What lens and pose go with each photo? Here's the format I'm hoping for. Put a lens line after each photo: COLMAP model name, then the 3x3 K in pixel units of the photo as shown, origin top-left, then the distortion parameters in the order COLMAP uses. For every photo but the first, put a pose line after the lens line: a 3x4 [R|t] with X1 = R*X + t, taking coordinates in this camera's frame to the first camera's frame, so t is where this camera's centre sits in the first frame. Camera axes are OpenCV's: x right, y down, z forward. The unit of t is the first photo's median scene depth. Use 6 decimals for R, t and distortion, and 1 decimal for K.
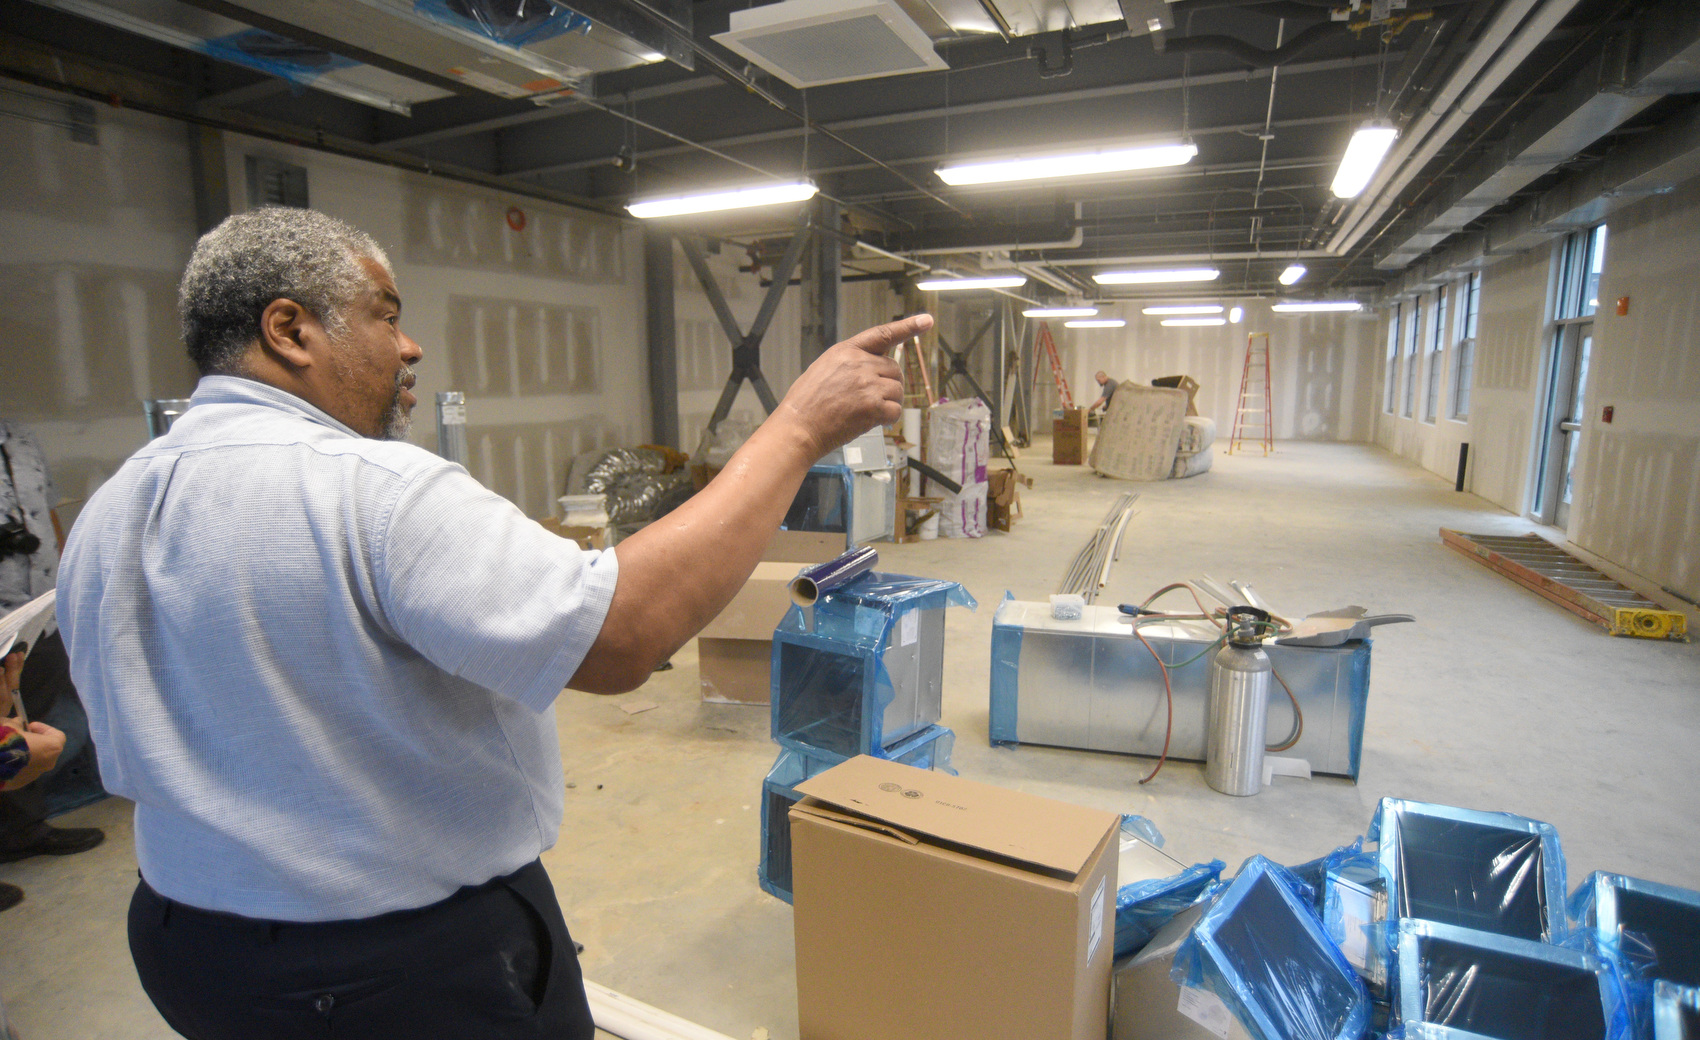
lens RADIAL K [[849.9, 0, 850.0], [0, 849.9, 520.0], [0, 0, 1]] dist [-0.072313, 0.000878]
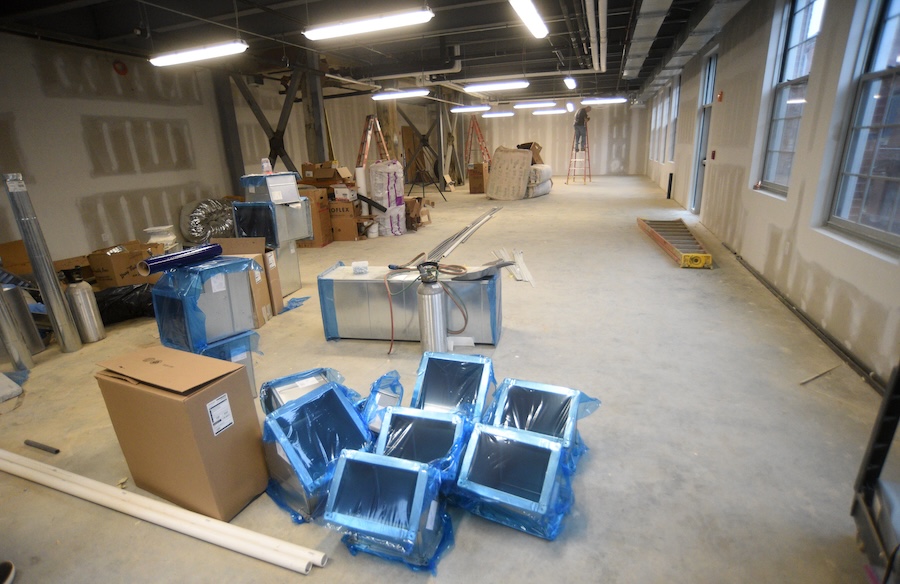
lens RADIAL K [[454.1, 0, 449.4], [0, 454.1, 303.6], [0, 0, 1]] dist [-0.097249, 0.046993]
pose [[0.993438, -0.071961, 0.088896, 0.153736], [0.056559, 0.984667, 0.165019, 0.010038], [-0.099408, -0.158908, 0.982276, -0.023637]]
